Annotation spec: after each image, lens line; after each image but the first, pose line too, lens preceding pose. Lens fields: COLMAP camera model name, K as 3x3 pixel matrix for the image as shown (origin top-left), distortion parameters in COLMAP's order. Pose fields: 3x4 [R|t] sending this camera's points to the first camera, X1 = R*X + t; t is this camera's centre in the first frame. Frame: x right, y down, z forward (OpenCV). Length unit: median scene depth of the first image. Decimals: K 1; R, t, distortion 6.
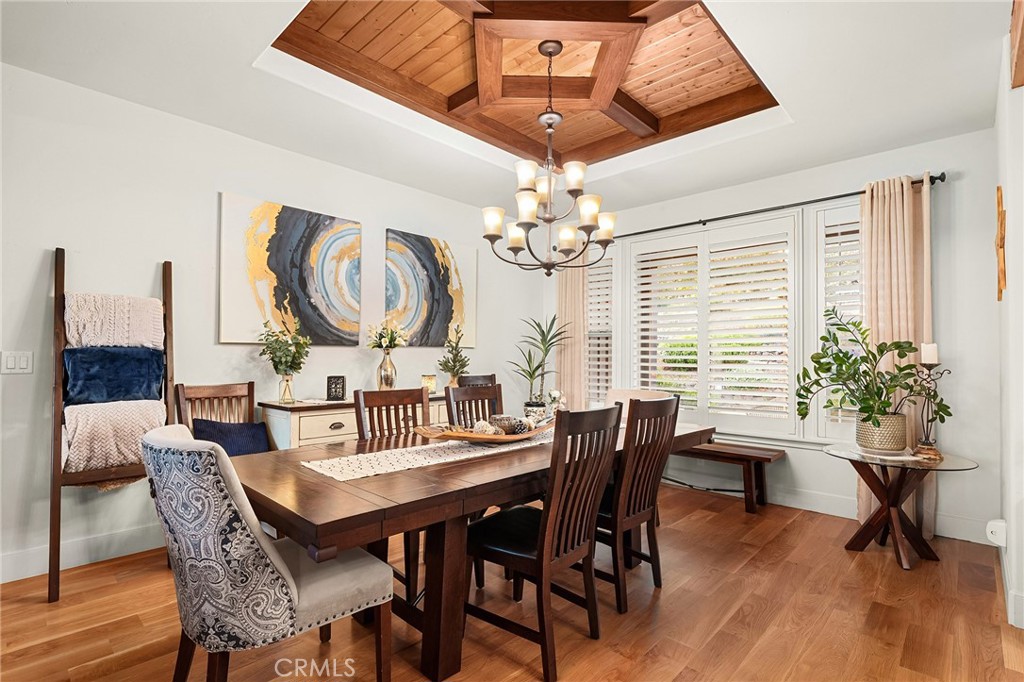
lens RADIAL K [[475.7, 0, 512.4], [0, 475.7, 344.7], [0, 0, 1]] dist [0.004141, 0.000358]
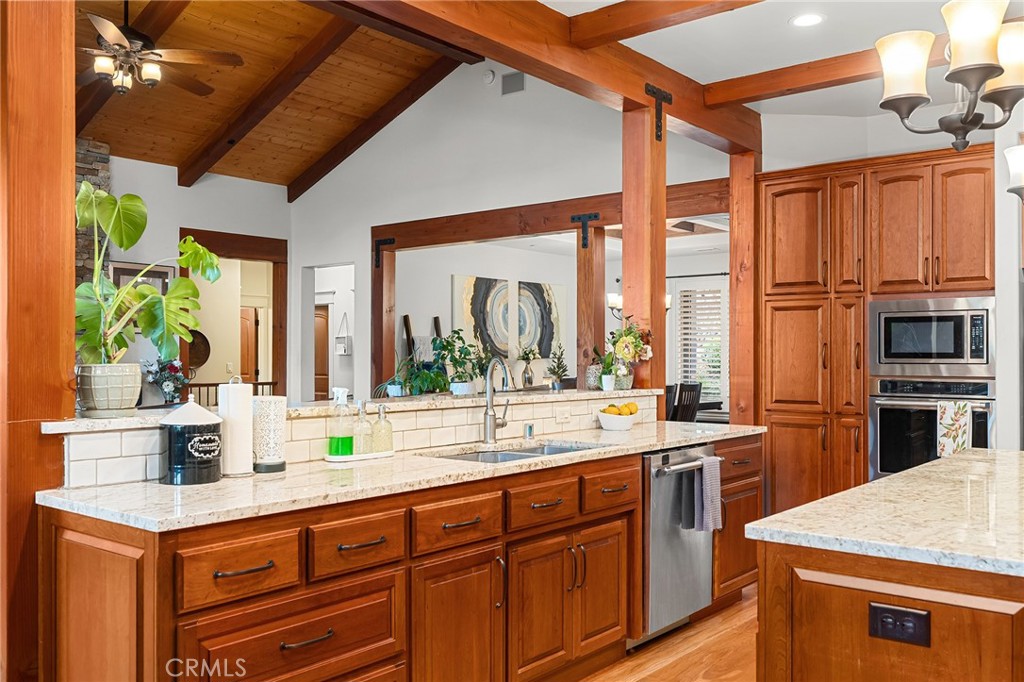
lens RADIAL K [[871.8, 0, 510.2], [0, 871.8, 349.4], [0, 0, 1]] dist [-0.002612, -0.001402]
pose [[0.997290, -0.008605, 0.073059, -0.499083], [0.007632, 0.999879, 0.013579, -0.064491], [-0.073167, -0.012984, 0.997235, -1.784709]]
